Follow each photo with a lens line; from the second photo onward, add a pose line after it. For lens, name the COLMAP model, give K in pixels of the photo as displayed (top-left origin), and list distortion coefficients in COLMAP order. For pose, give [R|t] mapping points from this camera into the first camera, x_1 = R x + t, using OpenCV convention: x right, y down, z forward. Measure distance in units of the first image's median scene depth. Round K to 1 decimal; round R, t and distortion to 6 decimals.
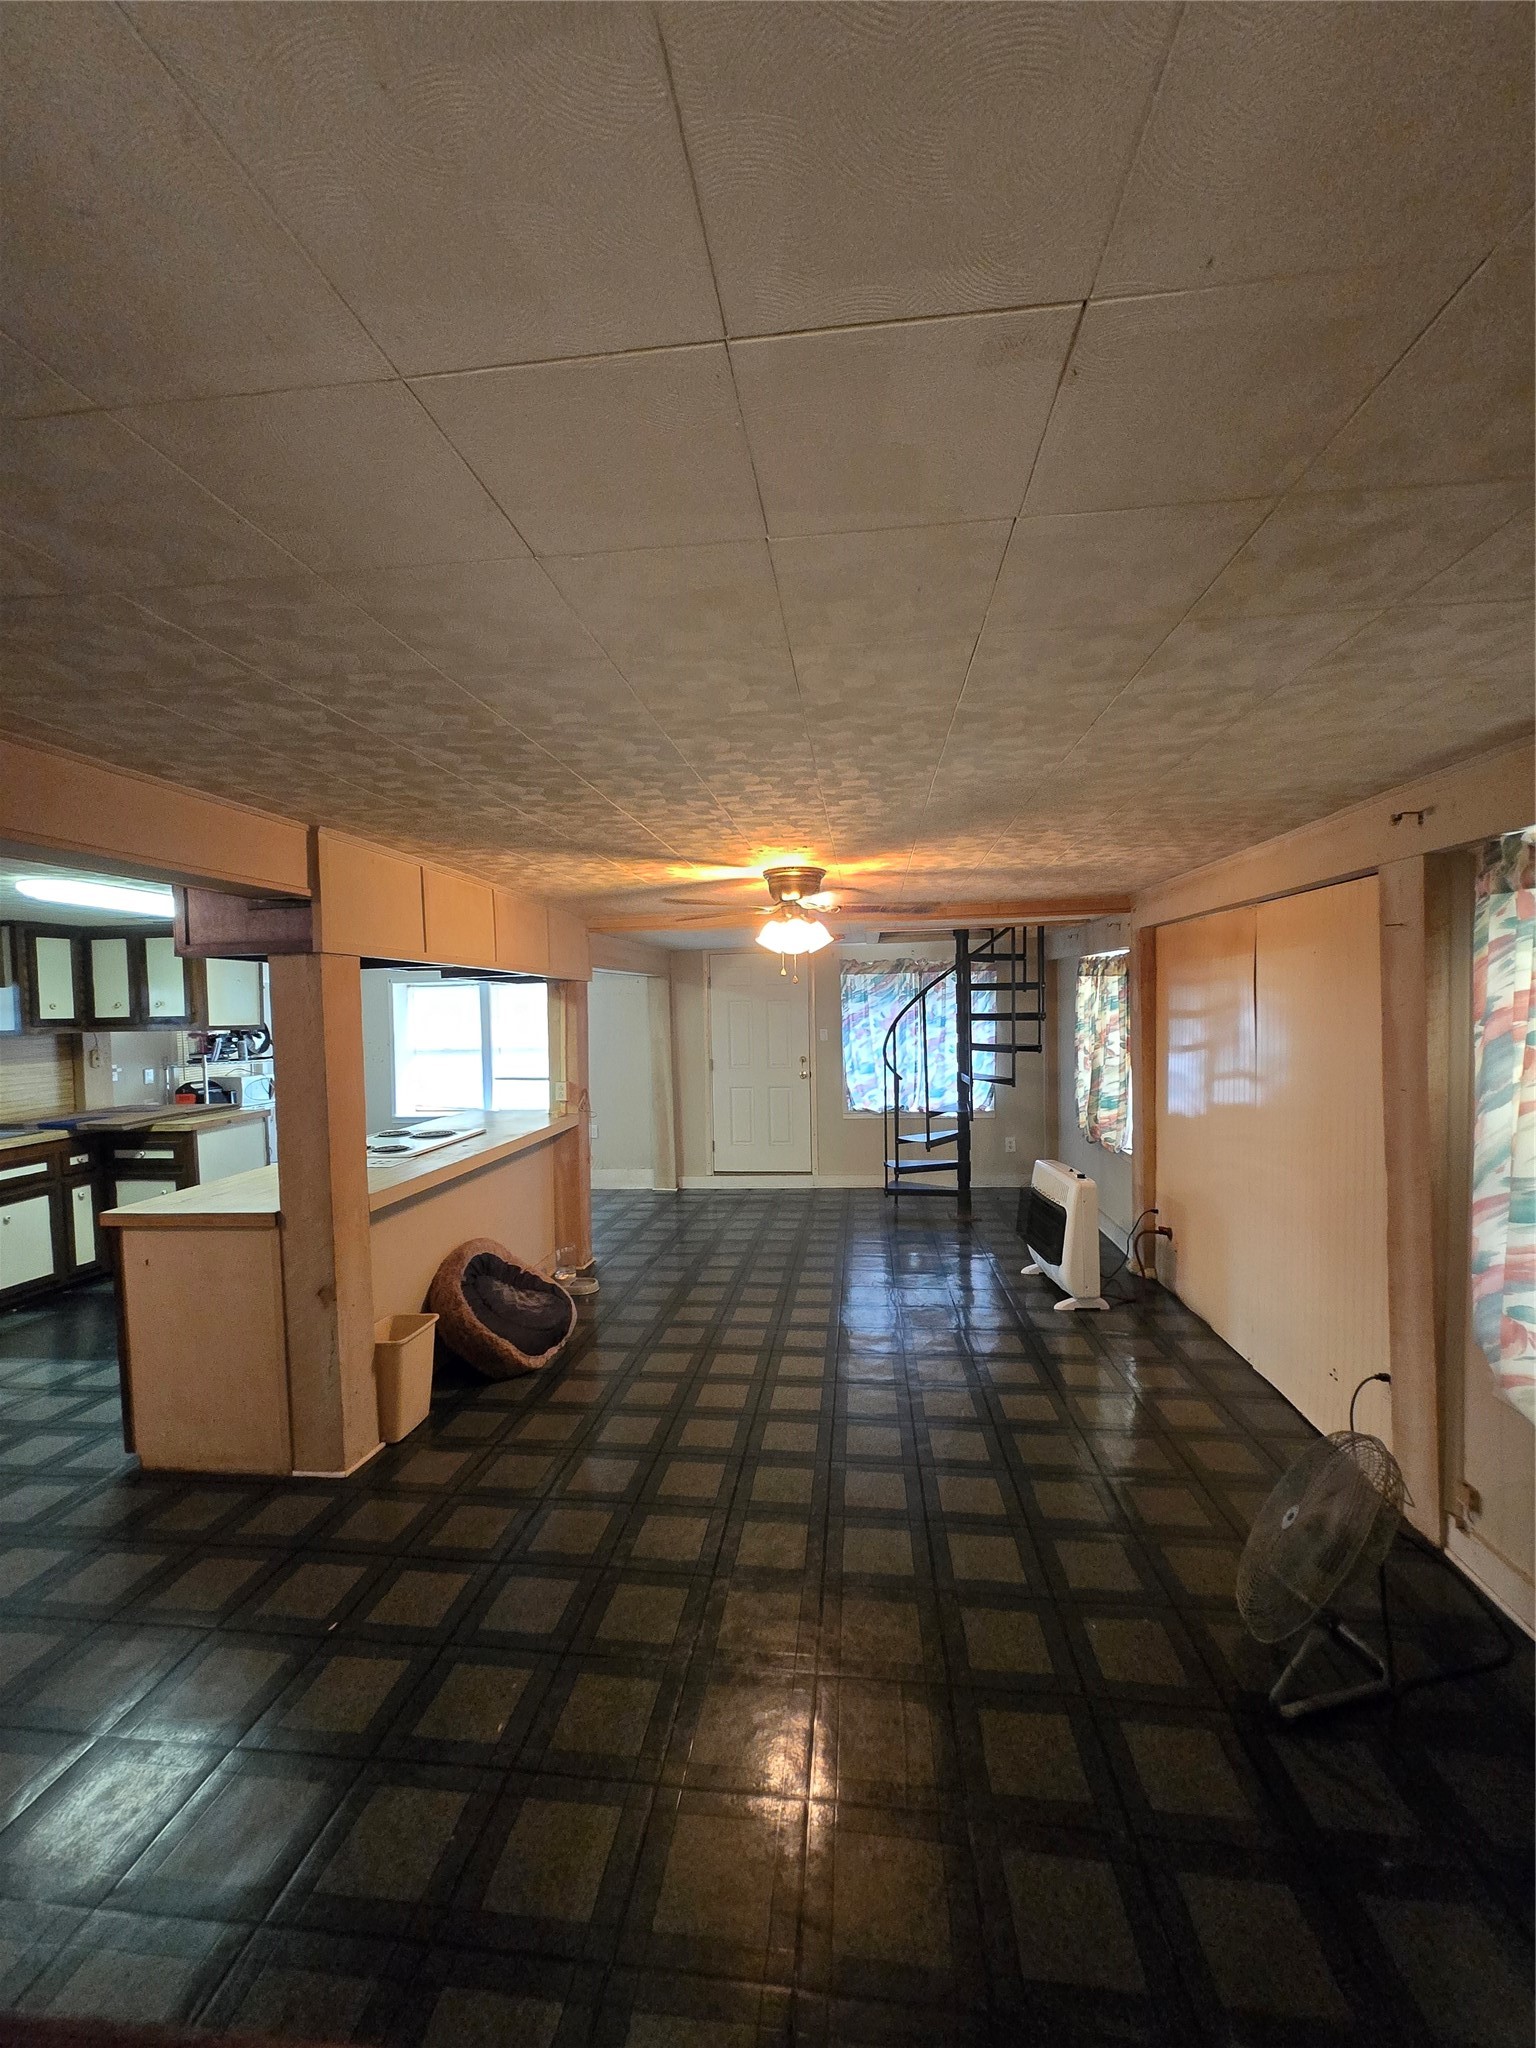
lens RADIAL K [[799.4, 0, 768.4], [0, 799.4, 1037.4], [0, 0, 1]] dist [-0.003443, 0.002671]
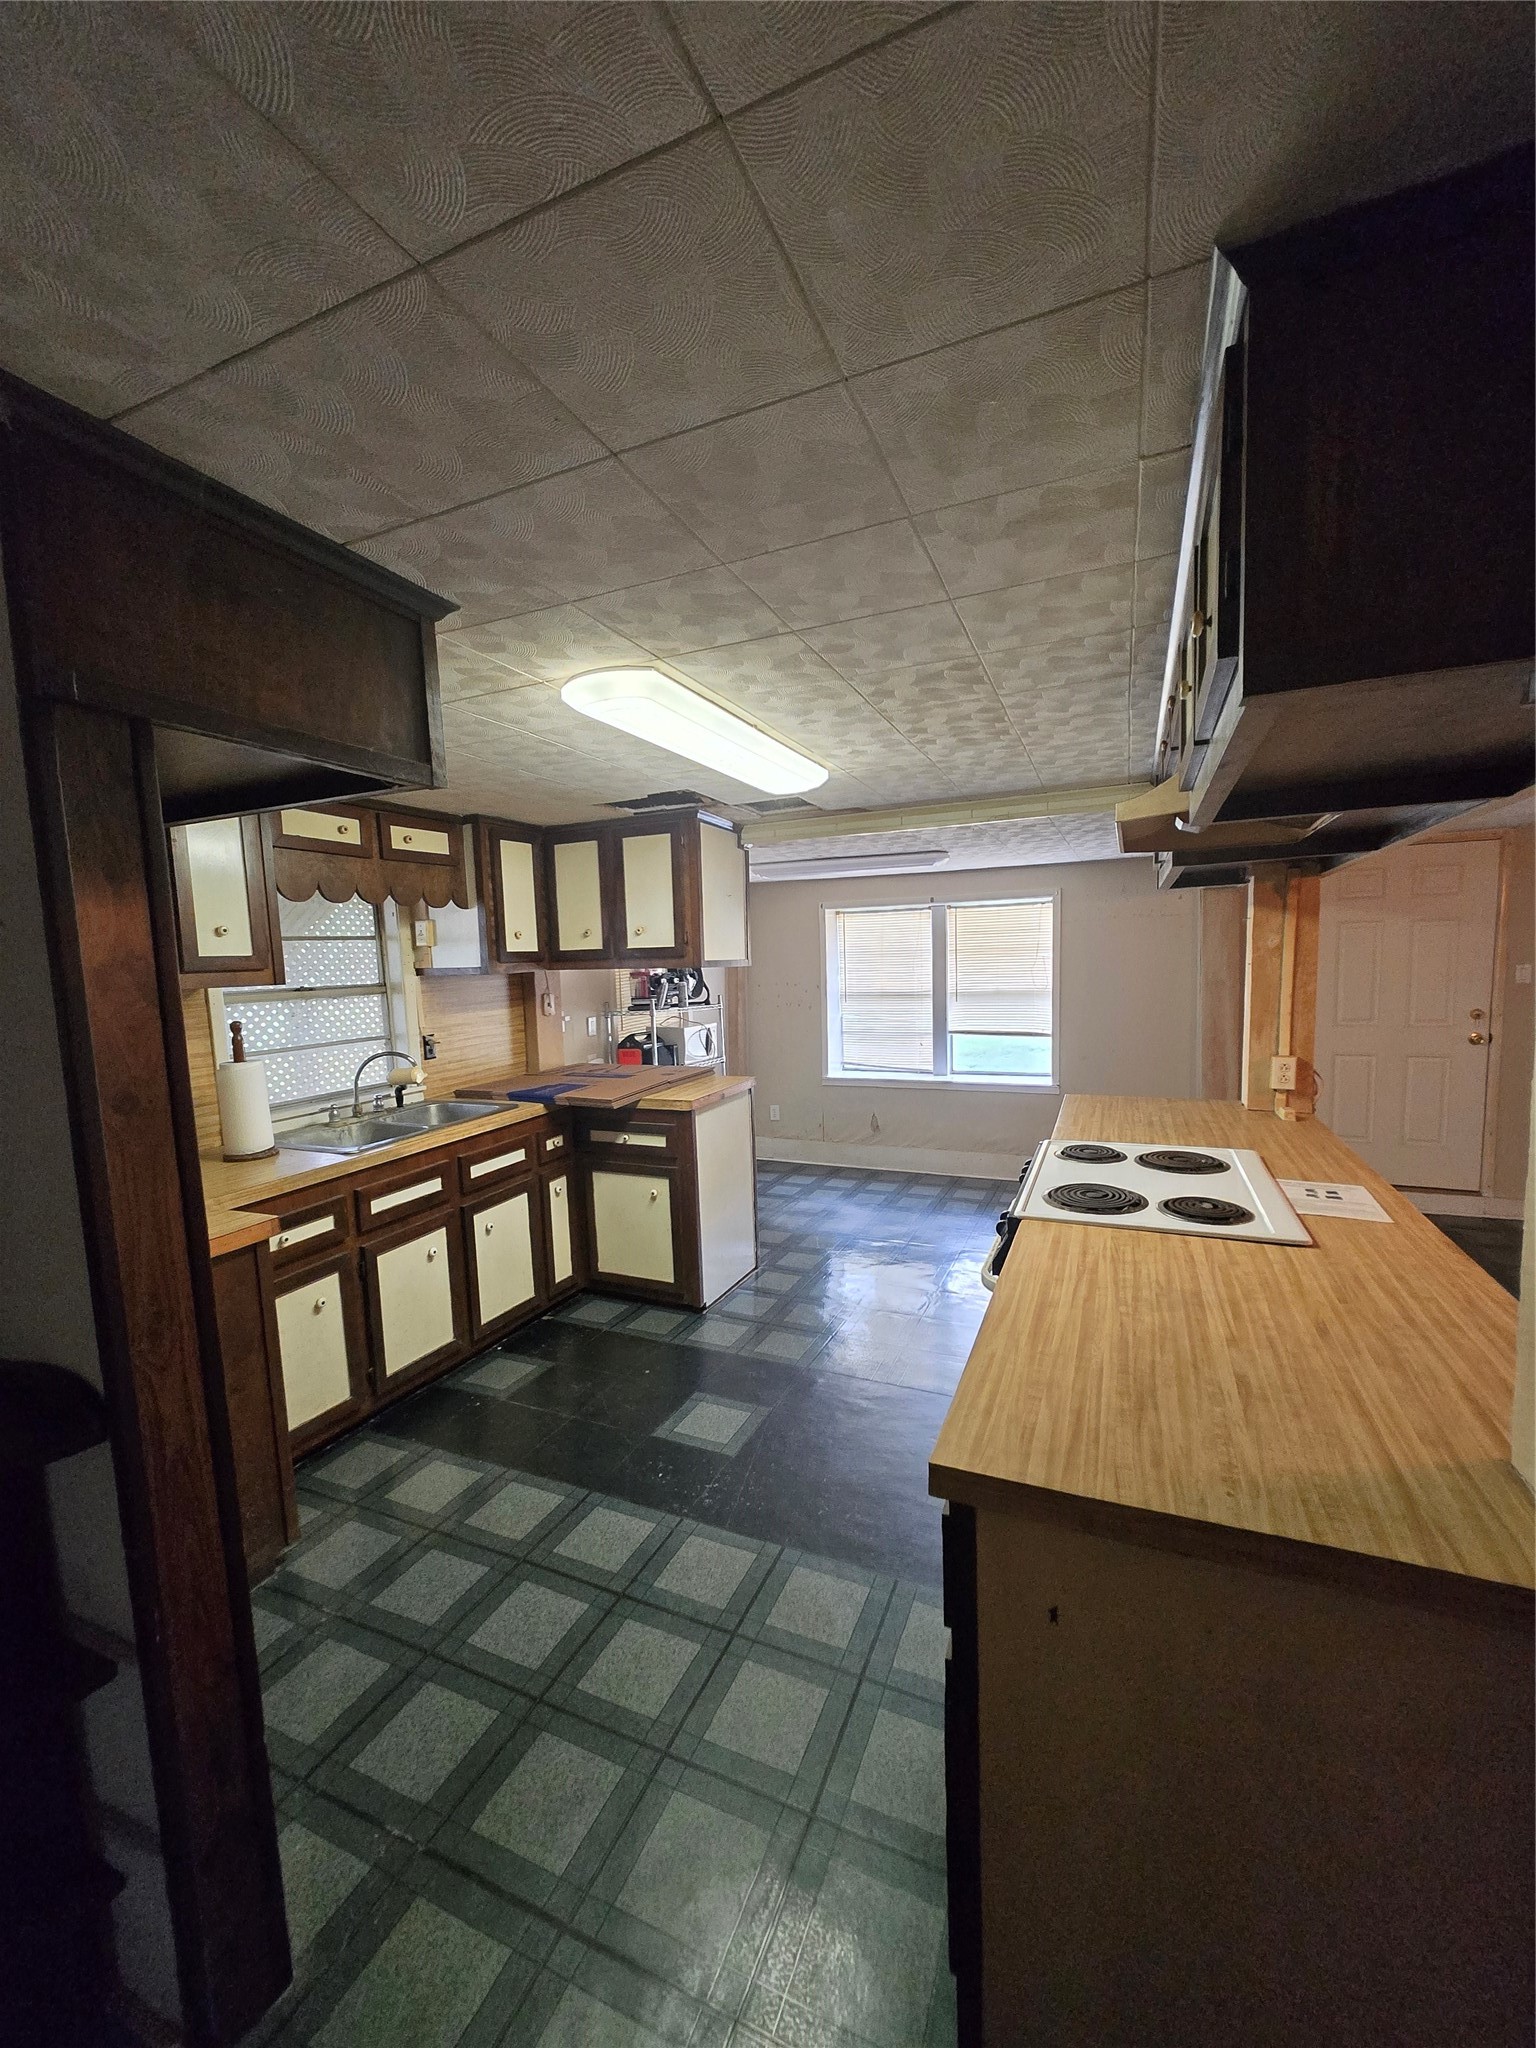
lens RADIAL K [[799.4, 0, 776.8], [0, 799.4, 1033.0], [0, 0, 1]] dist [-0.003443, 0.002671]
pose [[0.956364, 0.023911, -0.291196, -0.433544], [-0.004358, 0.997702, 0.067614, 0.000879], [0.292144, -0.063395, 0.954271, 0.345372]]
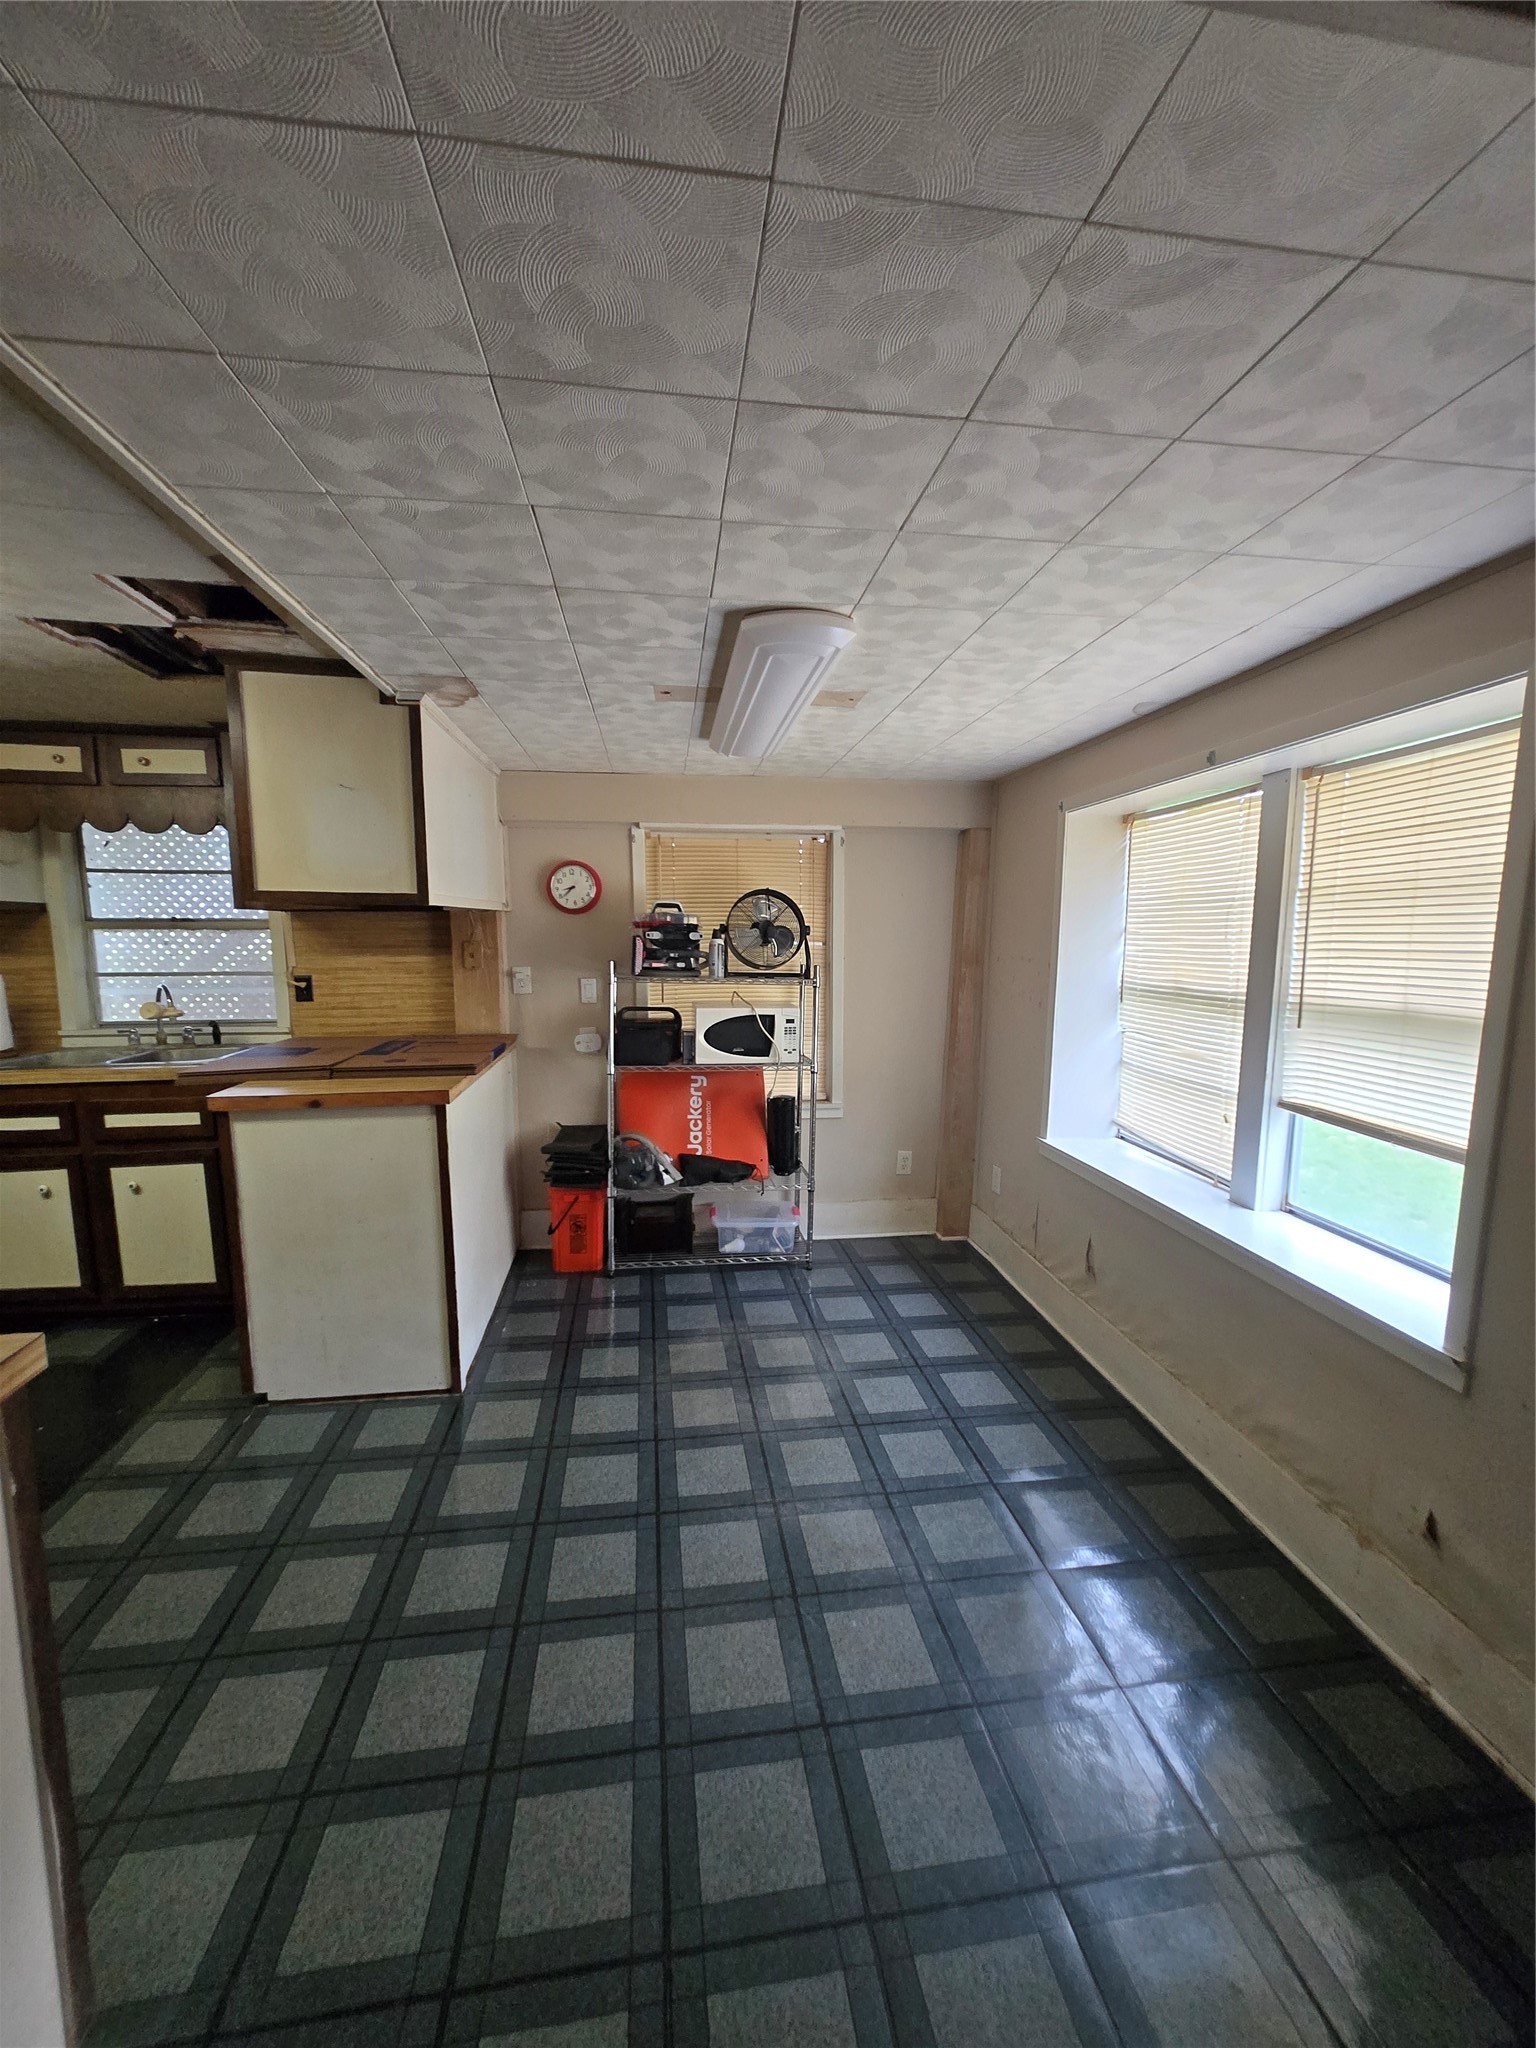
lens RADIAL K [[799.4, 0, 779.3], [0, 799.4, 1032.9], [0, 0, 1]] dist [-0.003443, 0.002671]
pose [[0.274245, 0.145735, -0.950553, -0.175631], [-0.048864, 0.989285, 0.137576, -0.012542], [0.960418, 0.008719, 0.278427, 1.158852]]
